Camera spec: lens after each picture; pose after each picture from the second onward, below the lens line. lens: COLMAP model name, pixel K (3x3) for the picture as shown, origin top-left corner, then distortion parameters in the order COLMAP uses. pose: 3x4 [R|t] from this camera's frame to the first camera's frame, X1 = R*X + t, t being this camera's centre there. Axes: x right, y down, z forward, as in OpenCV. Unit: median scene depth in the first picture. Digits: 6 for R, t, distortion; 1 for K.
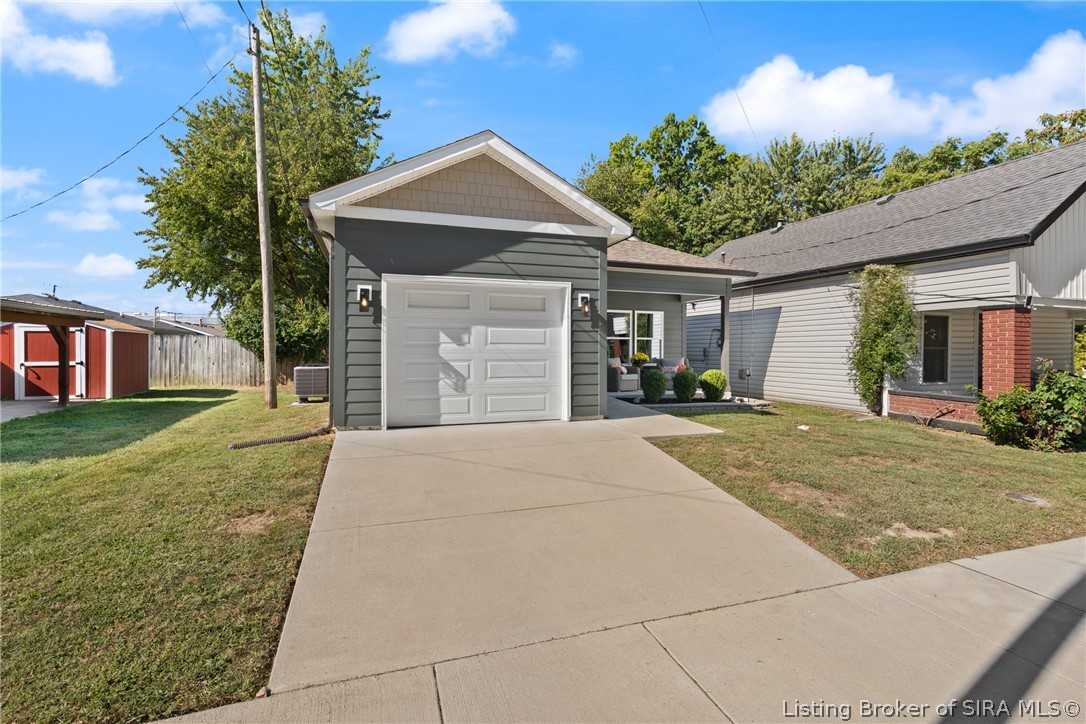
lens RADIAL K [[482.7, 0, 552.1], [0, 482.7, 356.3], [0, 0, 1]] dist [-0.001847, 0.001077]
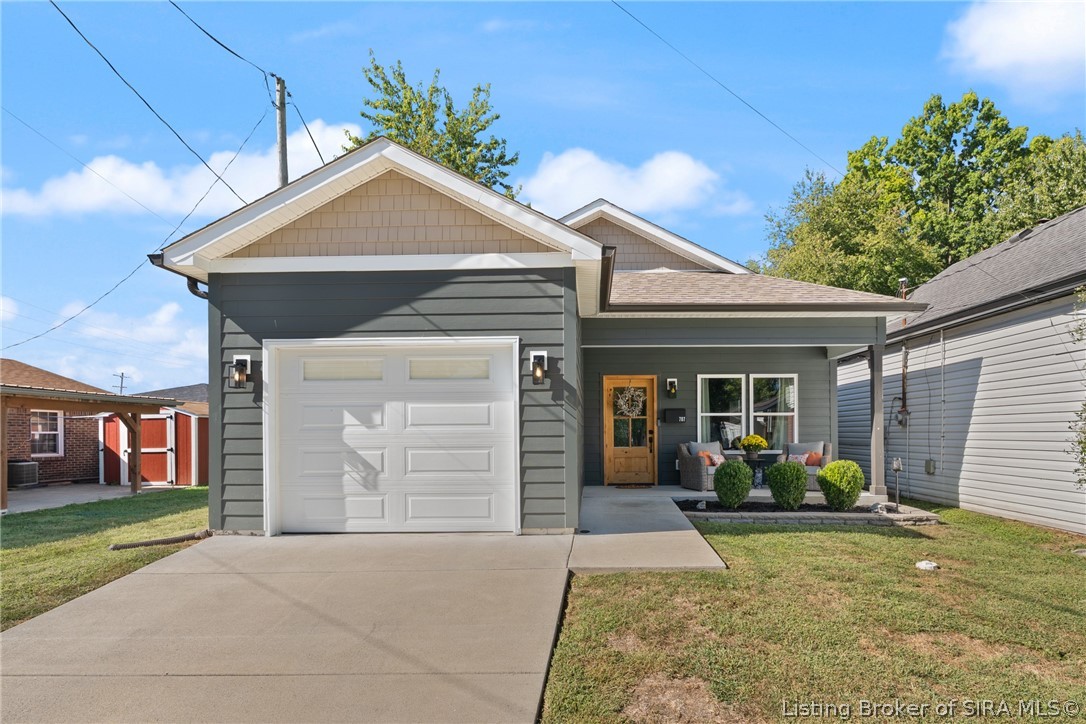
lens RADIAL K [[578.3, 0, 603.1], [0, 578.3, 437.1], [0, 0, 1]] dist [-0.003308, 0.001094]
pose [[0.943949, -0.006754, -0.330022, 0.420144], [0.005556, 0.999974, -0.004573, -0.002309], [0.330044, 0.002483, 0.943962, 0.246735]]
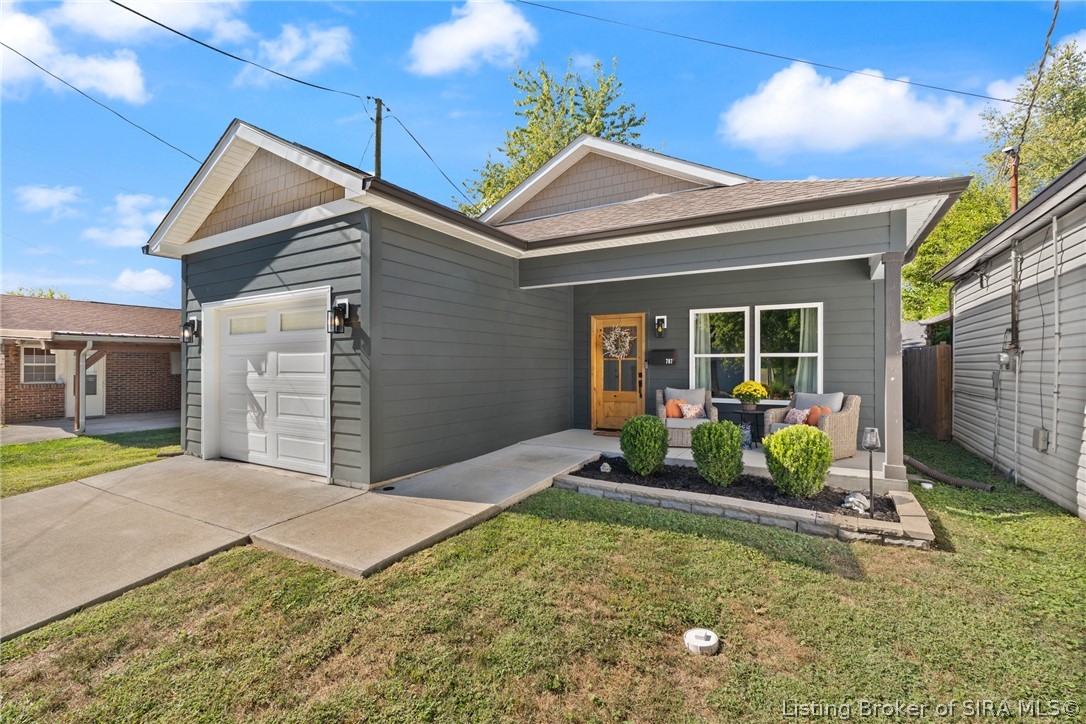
lens RADIAL K [[482.7, 0, 556.4], [0, 482.7, 364.9], [0, 0, 1]] dist [-0.001847, 0.001077]
pose [[0.651979, -0.003545, -0.758229, 0.763877], [-0.005764, 0.999937, -0.009632, -0.032231], [0.758215, 0.010651, 0.651917, 0.778026]]
